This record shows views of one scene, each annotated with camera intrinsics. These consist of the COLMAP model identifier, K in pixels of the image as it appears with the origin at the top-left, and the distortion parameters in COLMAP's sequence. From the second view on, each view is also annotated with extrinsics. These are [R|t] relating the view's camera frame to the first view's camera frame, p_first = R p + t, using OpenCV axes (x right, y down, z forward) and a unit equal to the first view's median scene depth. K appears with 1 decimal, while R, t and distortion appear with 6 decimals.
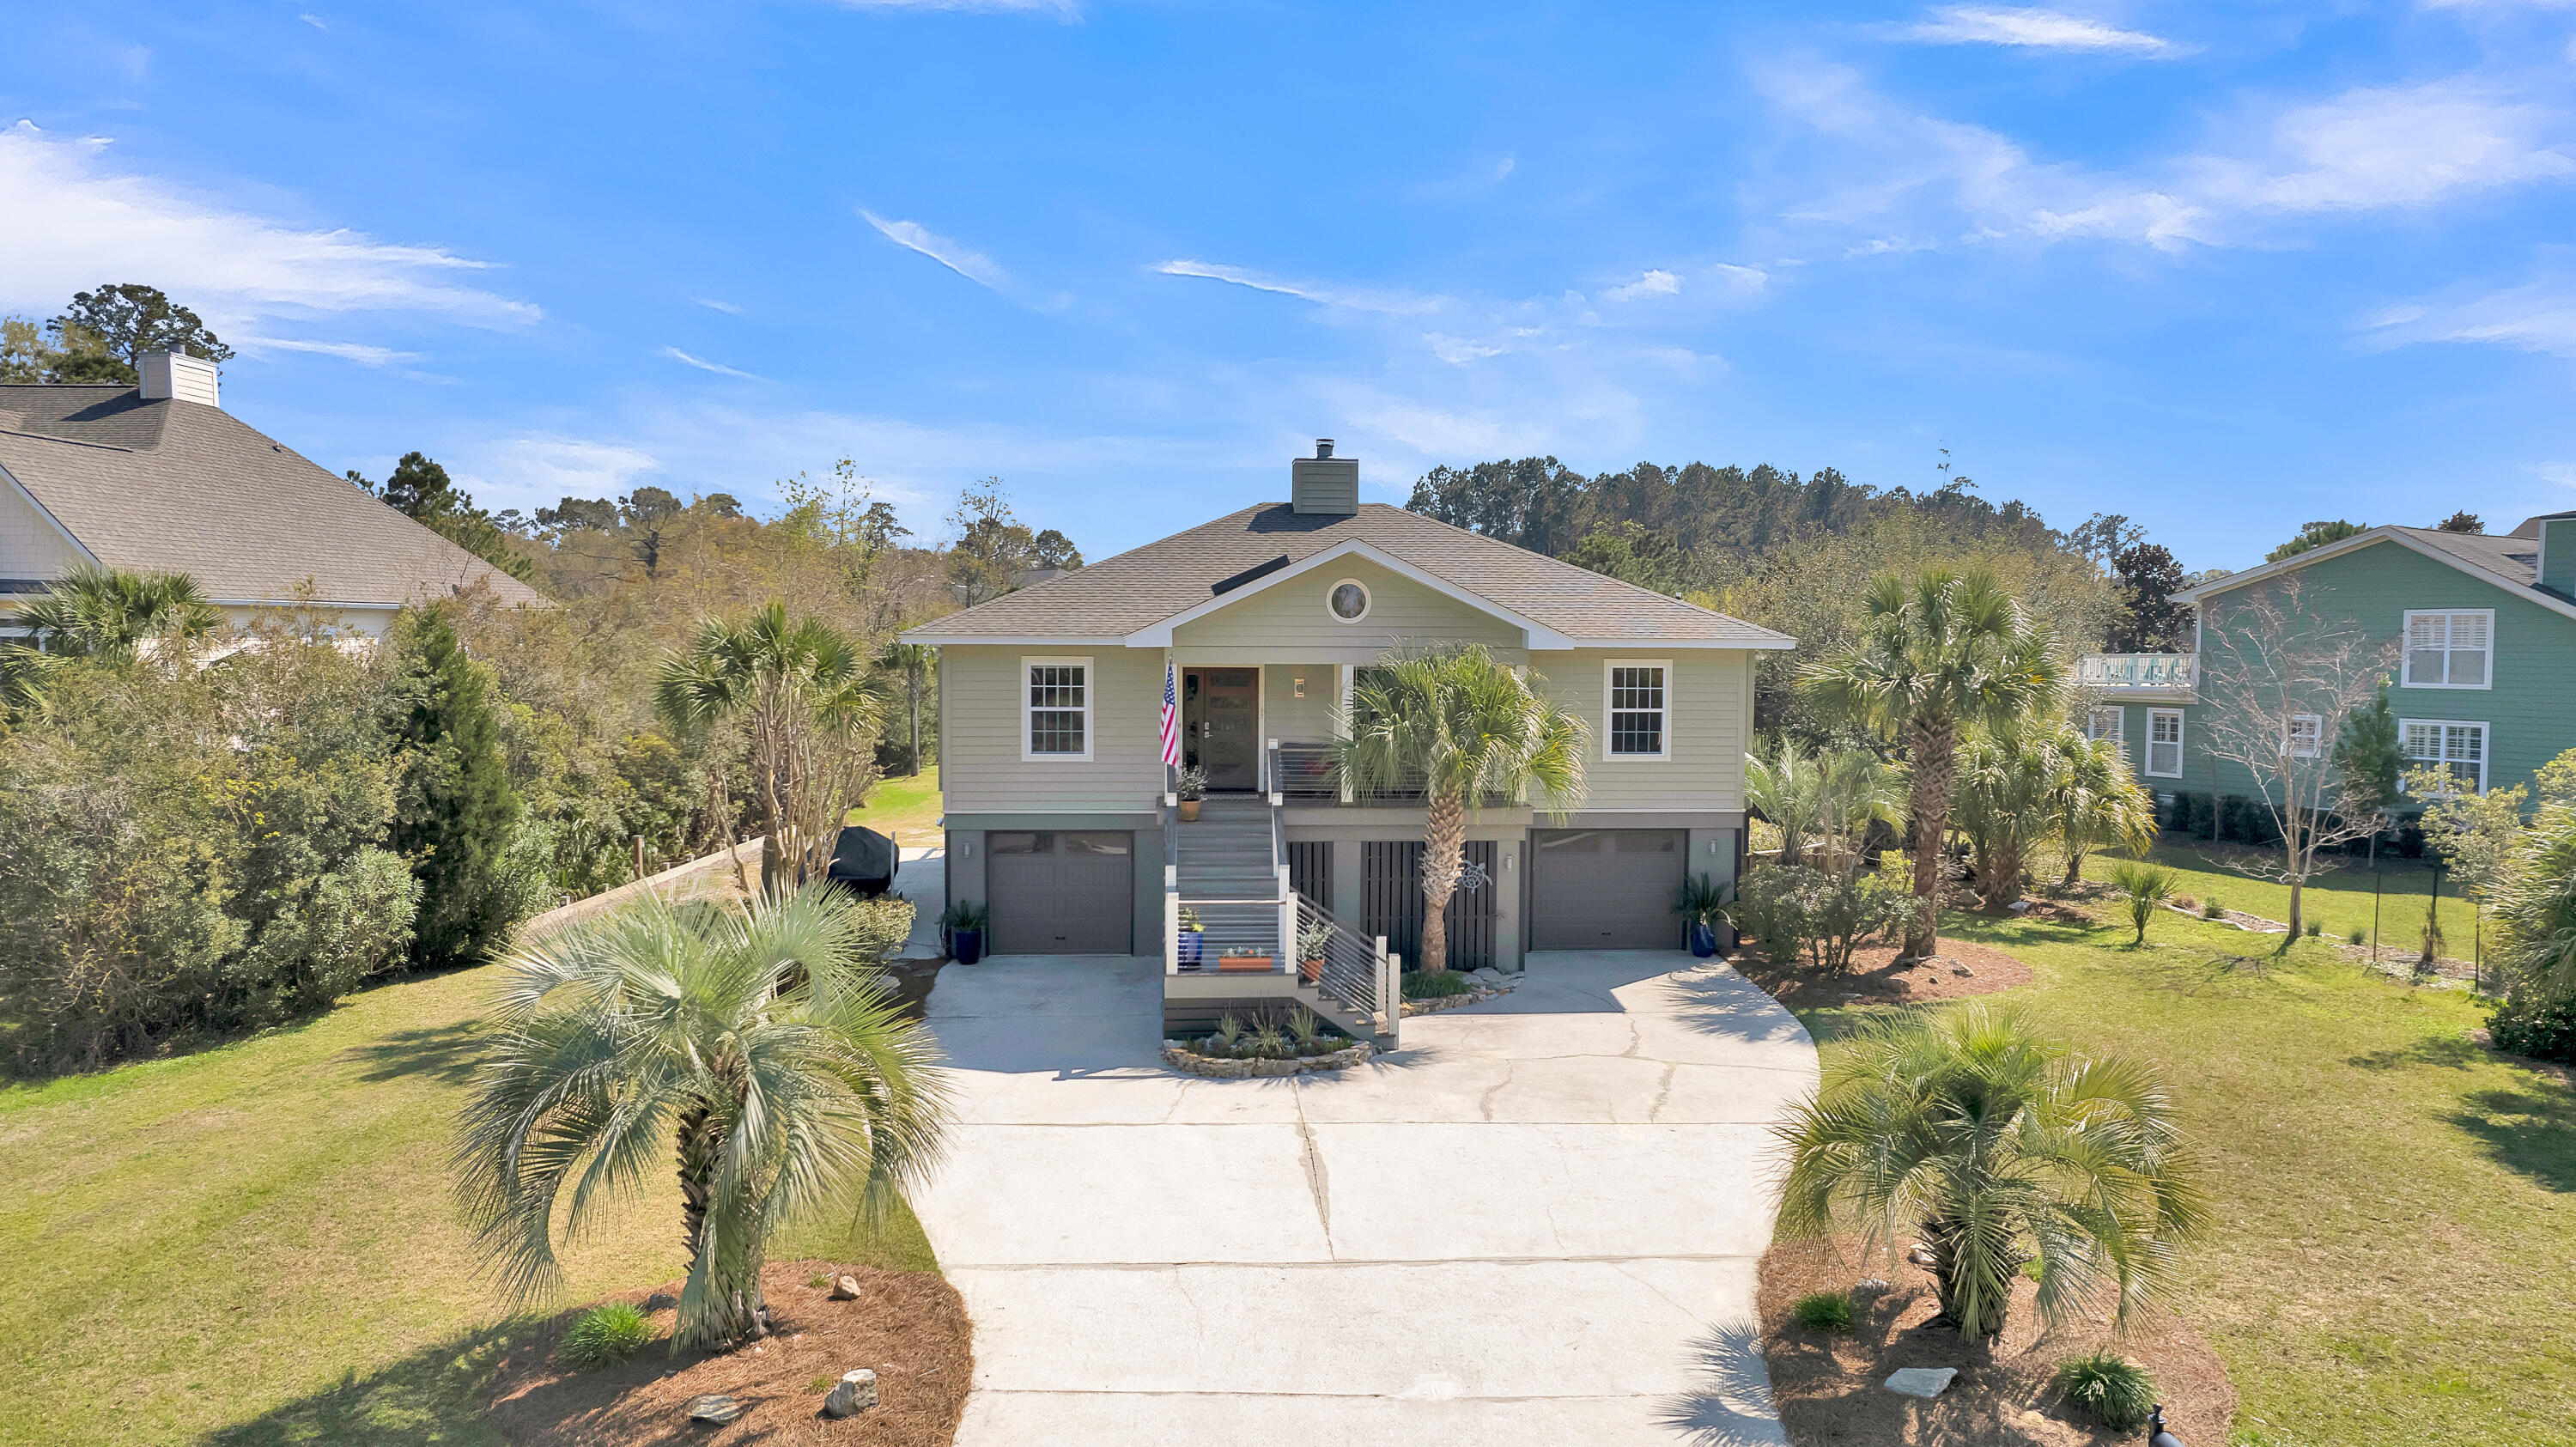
lens RADIAL K [[1660.0, 0, 1288.0], [0, 1660.0, 723.5], [0, 0, 1]] dist [-0.057600, 0.046295]
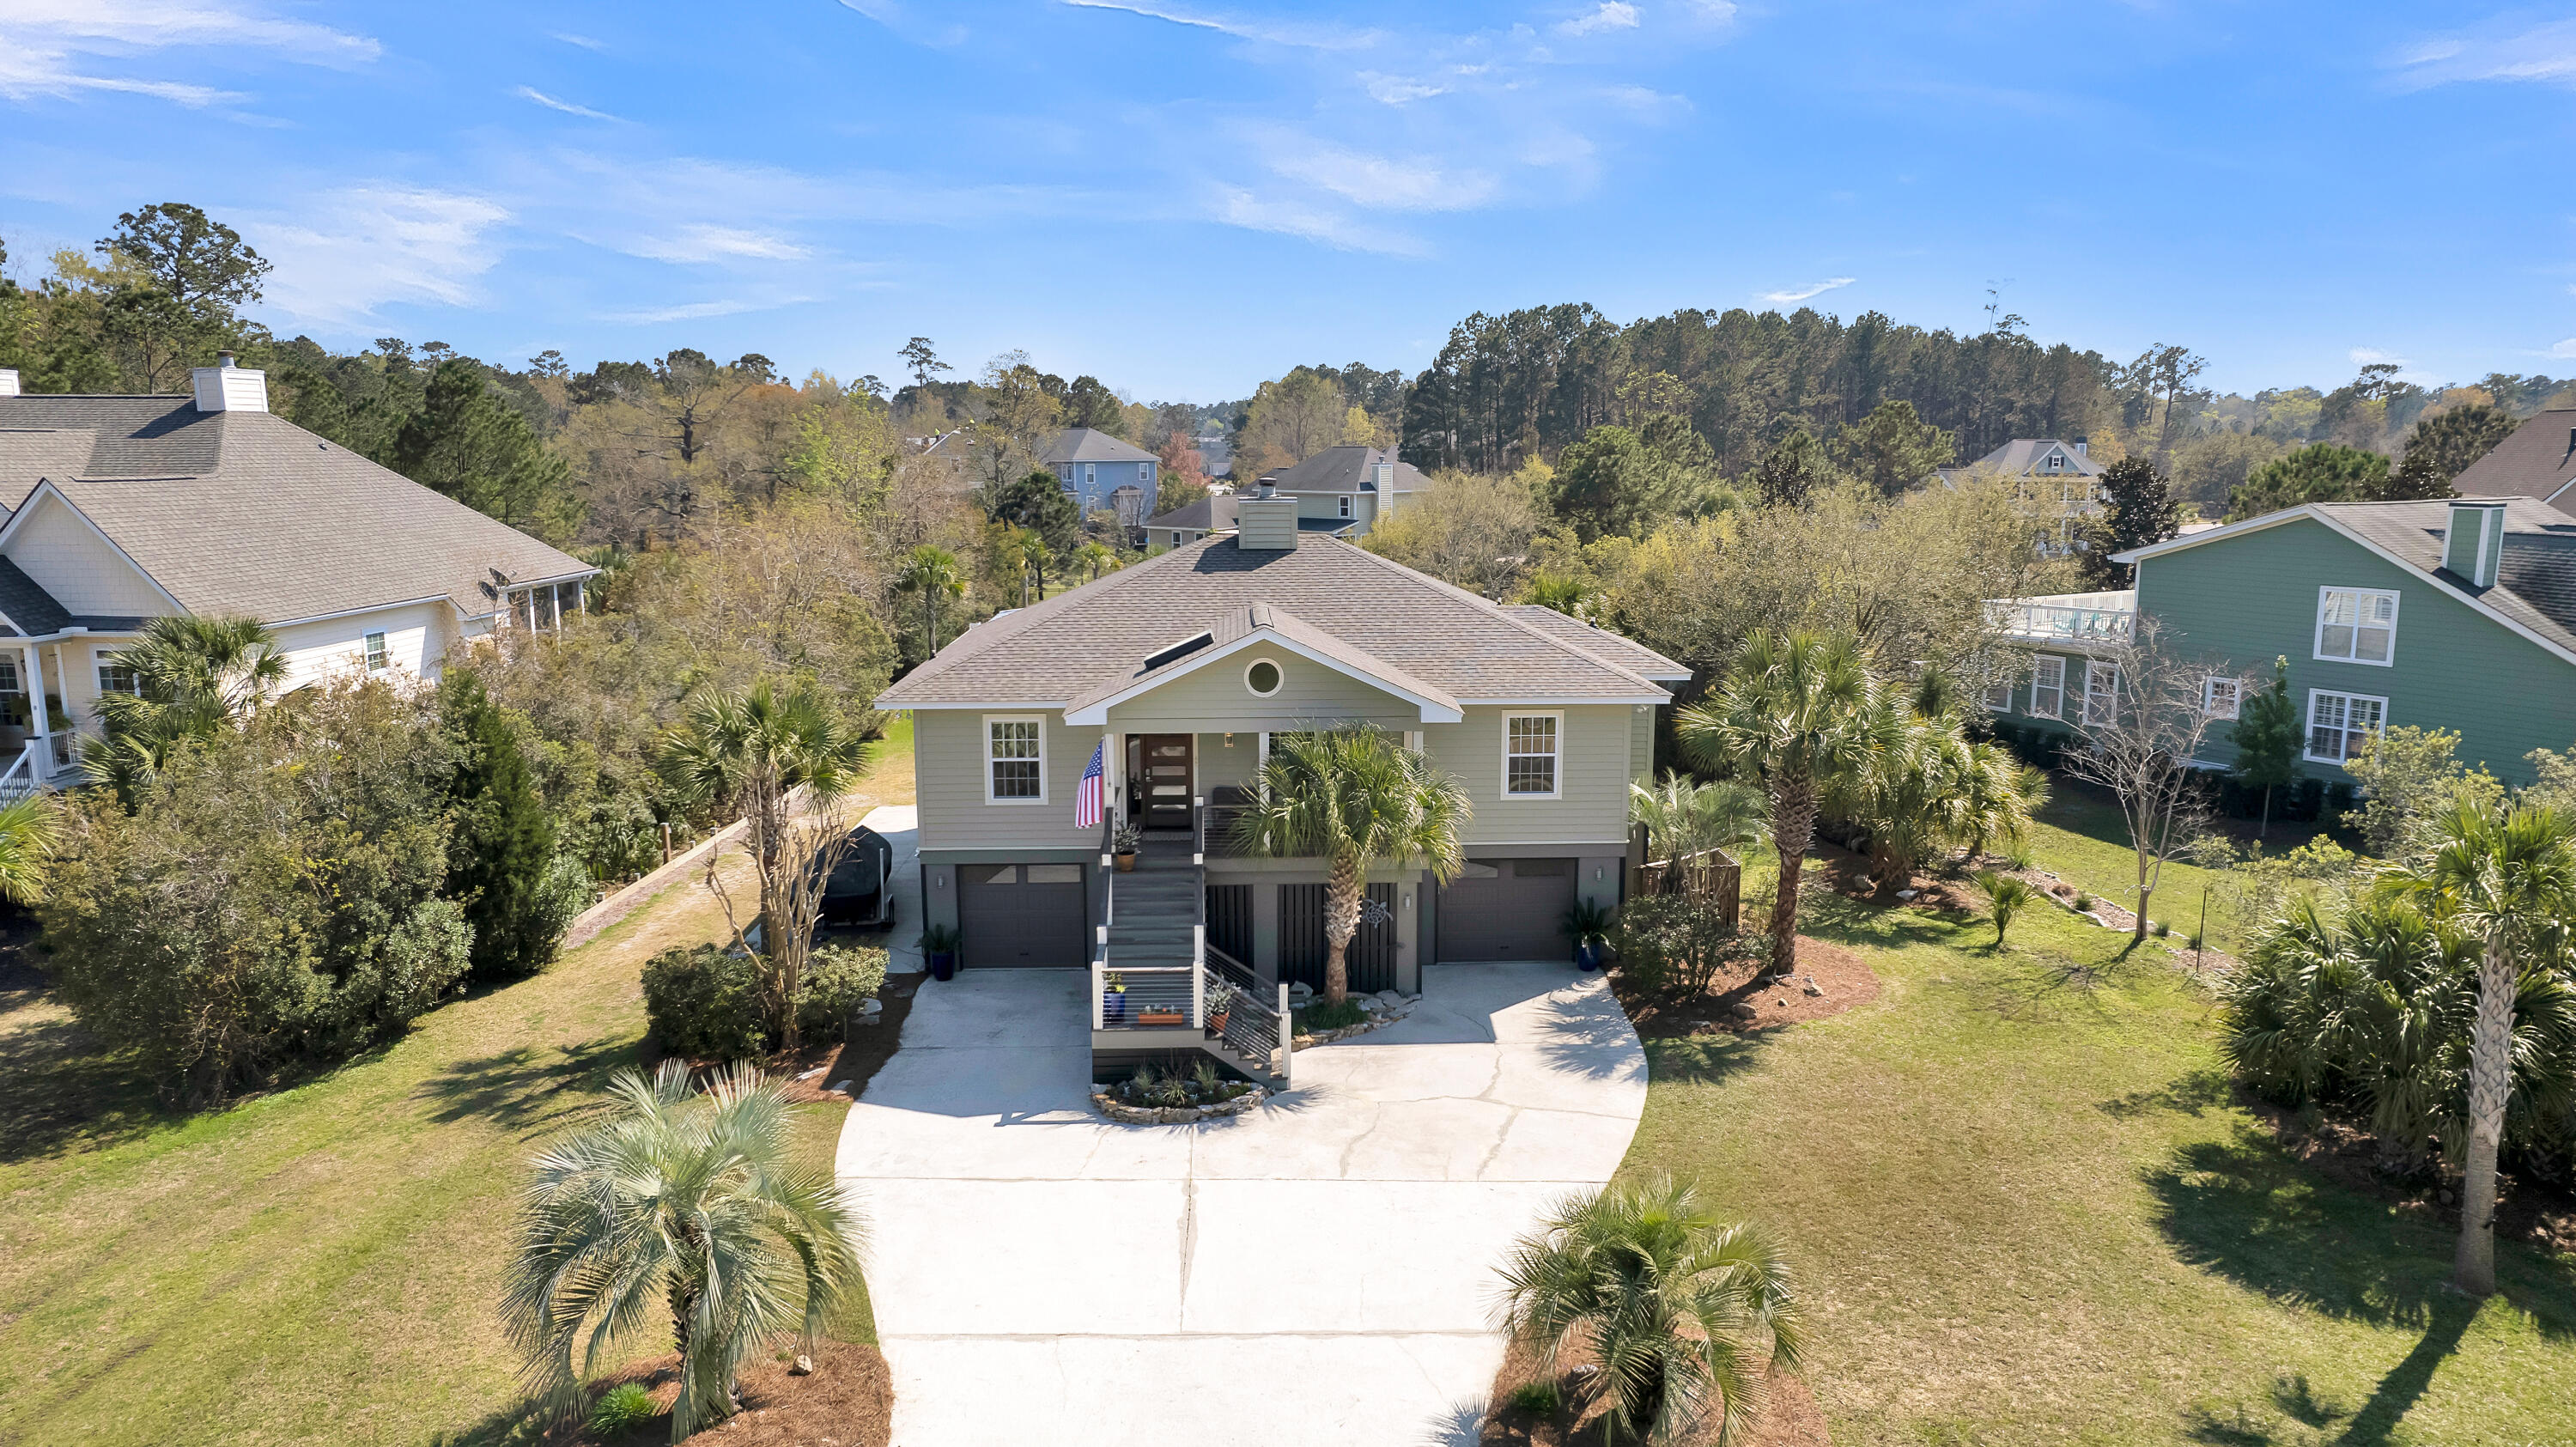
lens RADIAL K [[1674.6, 0, 1288.0], [0, 1674.6, 723.5], [0, 0, 1]] dist [-0.053744, 0.036528]
pose [[0.999439, -0.002338, -0.033422, 0.095497], [0.006115, 0.993537, 0.113341, -0.180476], [0.032941, -0.113482, 0.992994, -0.144463]]
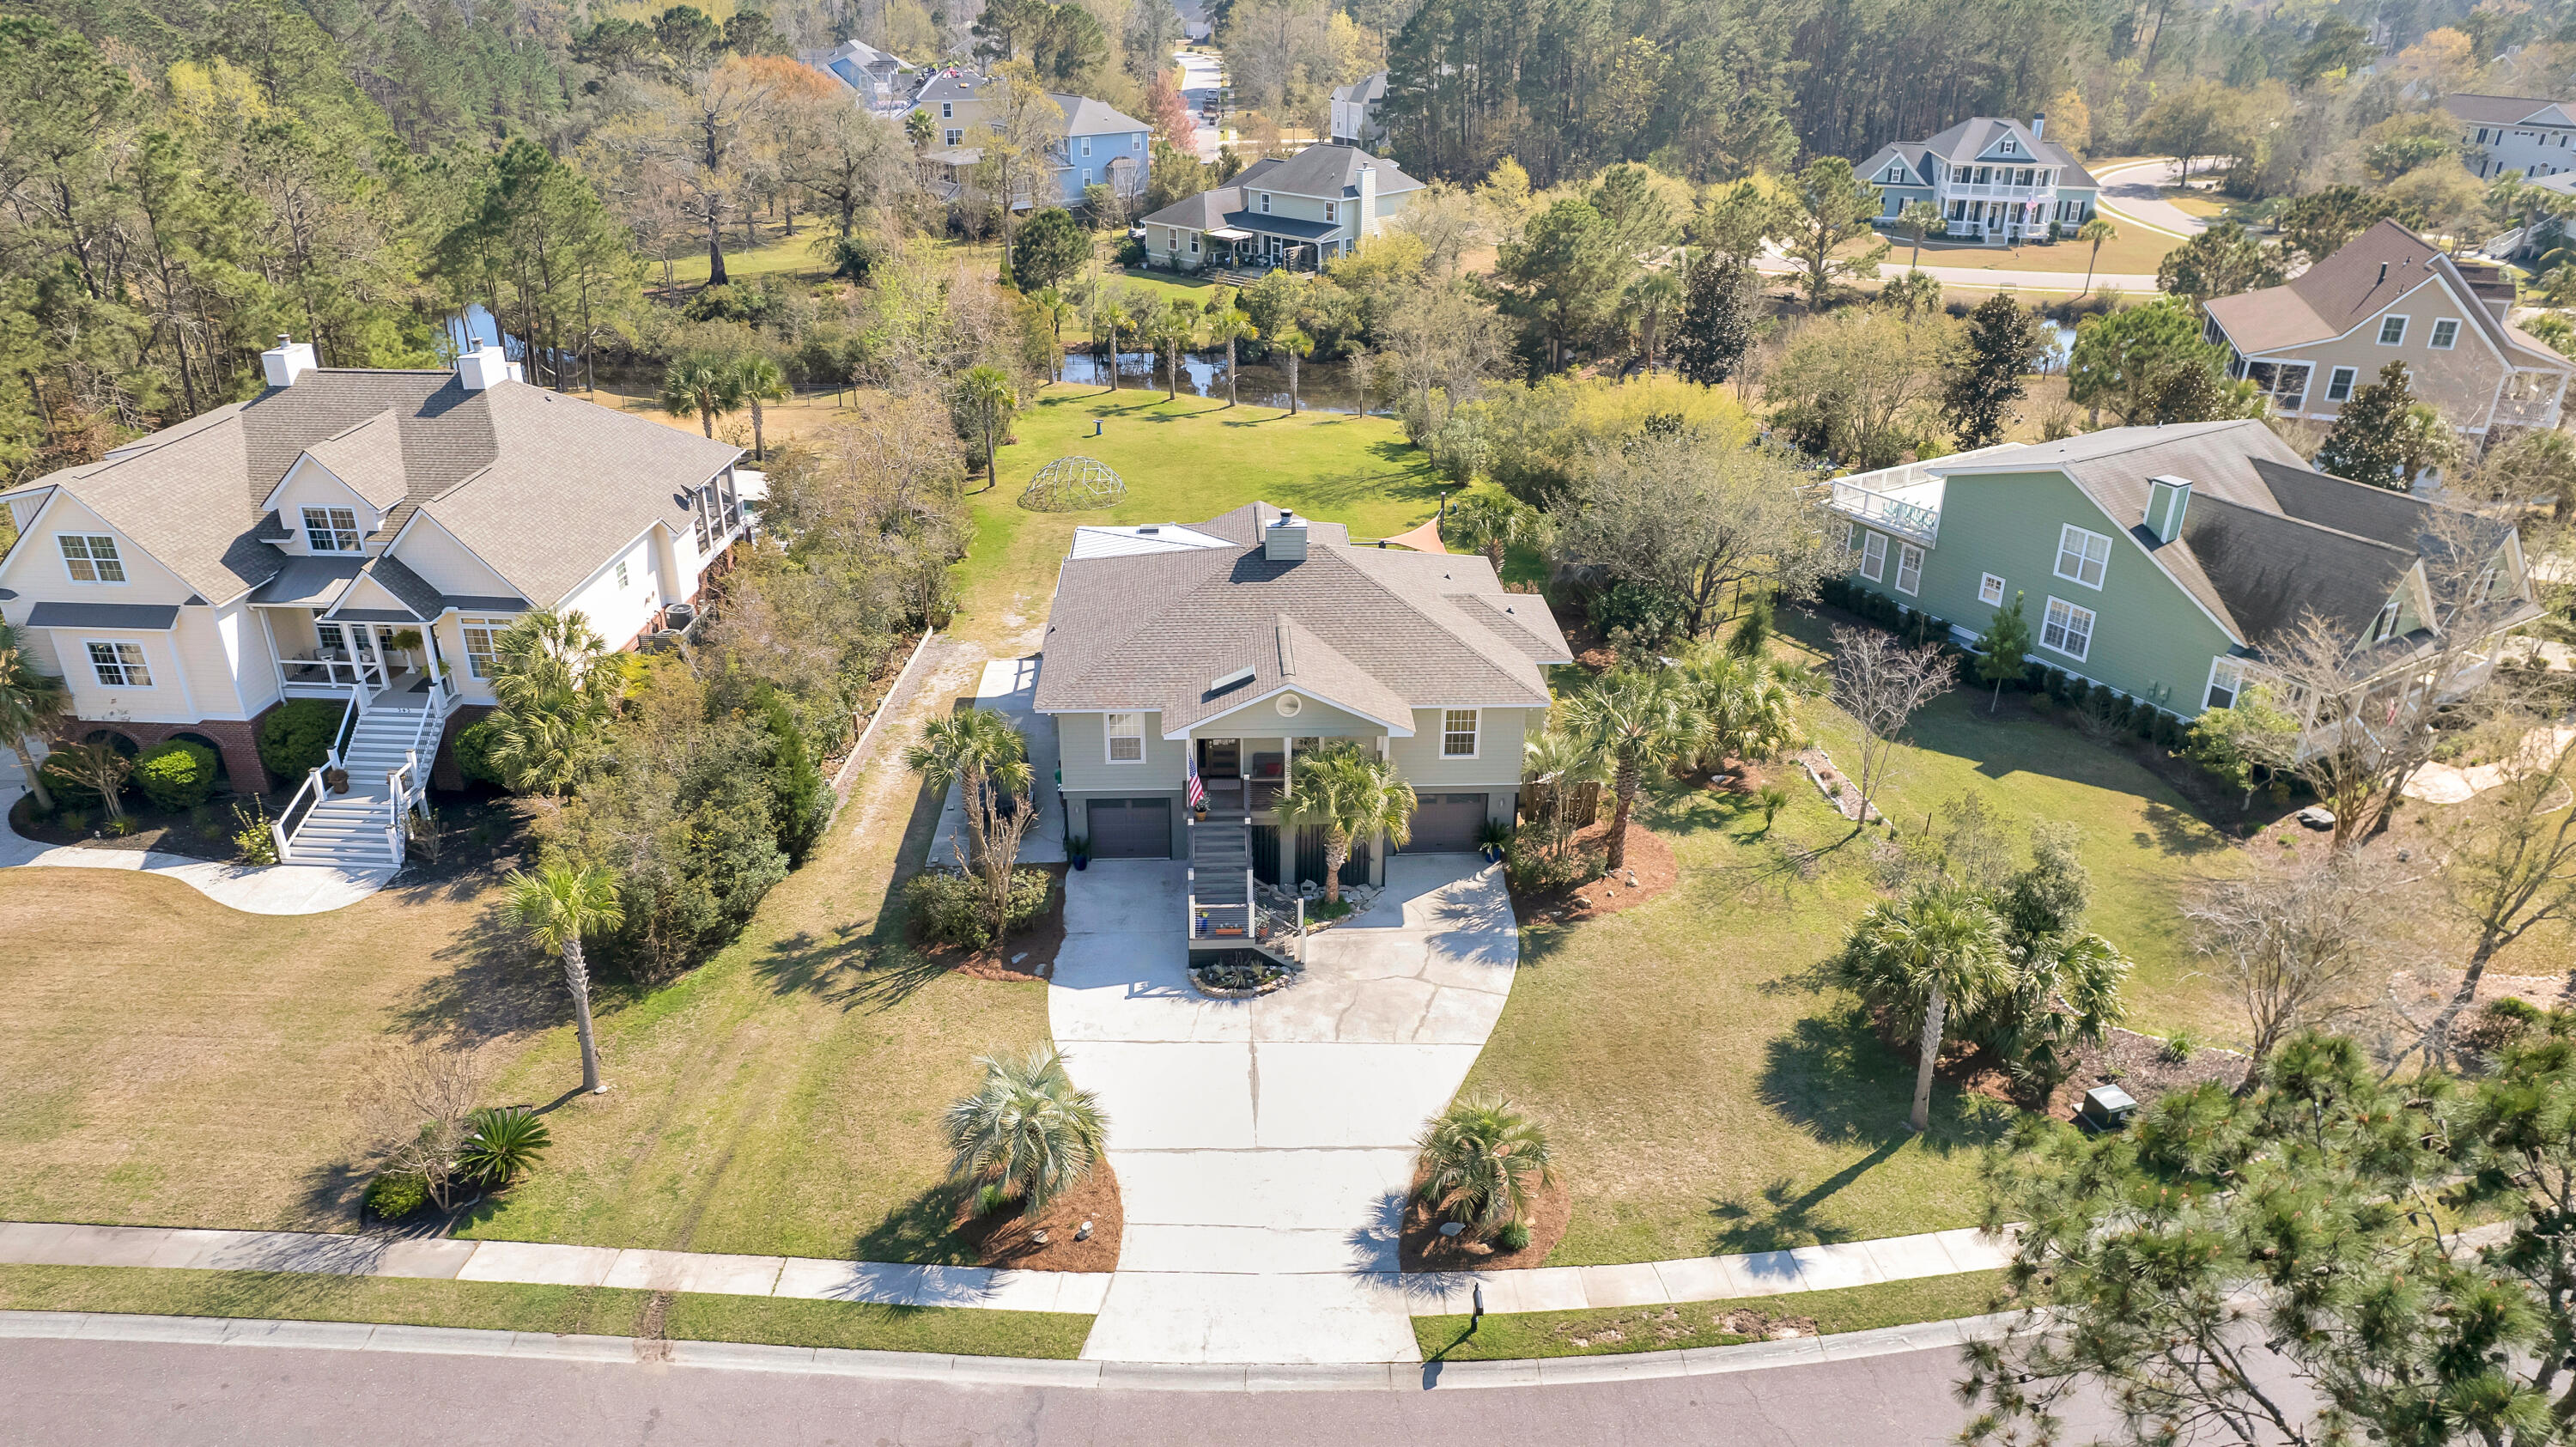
lens RADIAL K [[1674.6, 0, 1288.0], [0, 1674.6, 723.5], [0, 0, 1]] dist [-0.053744, 0.036528]
pose [[0.999815, 0.009437, -0.016763, 0.069380], [-0.002400, 0.925791, 0.378029, -0.765856], [0.019087, -0.377919, 0.925642, -0.693415]]
